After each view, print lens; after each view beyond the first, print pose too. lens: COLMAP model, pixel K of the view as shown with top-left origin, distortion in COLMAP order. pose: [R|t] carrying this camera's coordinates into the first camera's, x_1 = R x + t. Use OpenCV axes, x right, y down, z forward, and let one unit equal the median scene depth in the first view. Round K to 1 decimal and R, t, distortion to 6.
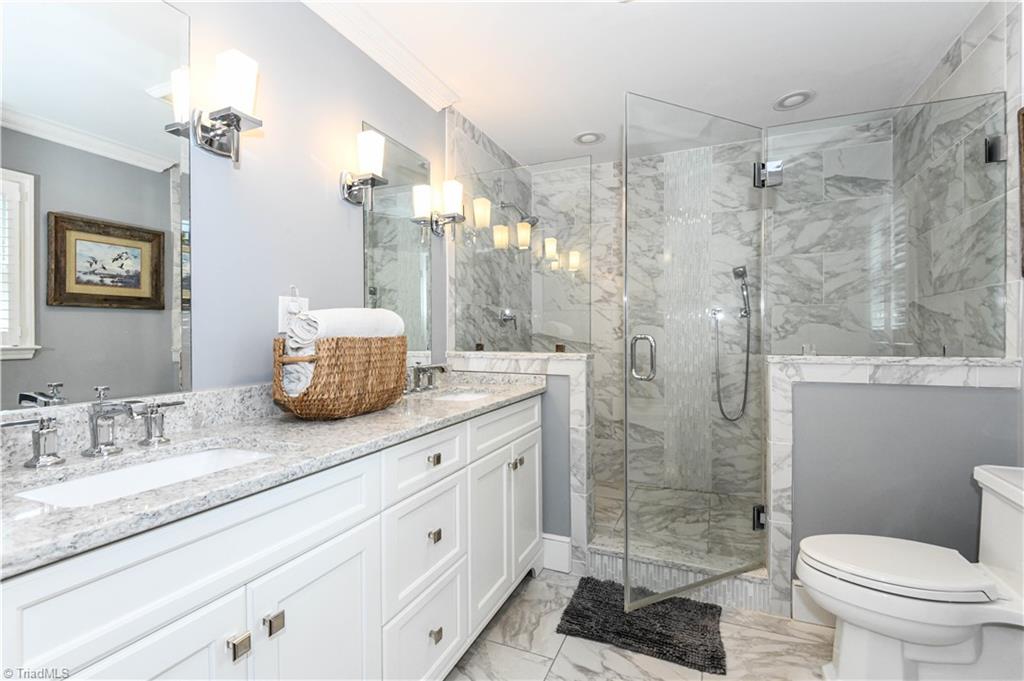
lens RADIAL K [[465.6, 0, 506.4], [0, 465.6, 335.8], [0, 0, 1]] dist [0.033550, -0.028852]
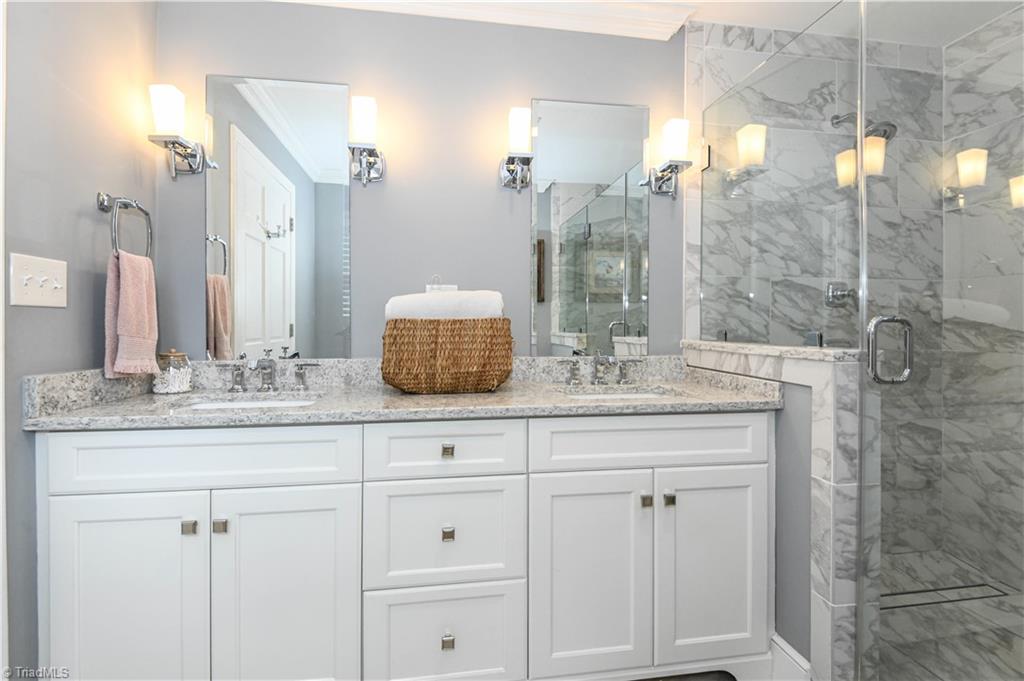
lens RADIAL K [[475.2, 0, 516.7], [0, 475.2, 324.1], [0, 0, 1]] dist [0.036390, -0.029627]
pose [[0.544278, 0.001351, -0.838904, 0.438294], [-0.004034, 0.999991, -0.001007, 0.009523], [0.838895, 0.003932, 0.544279, 0.369412]]
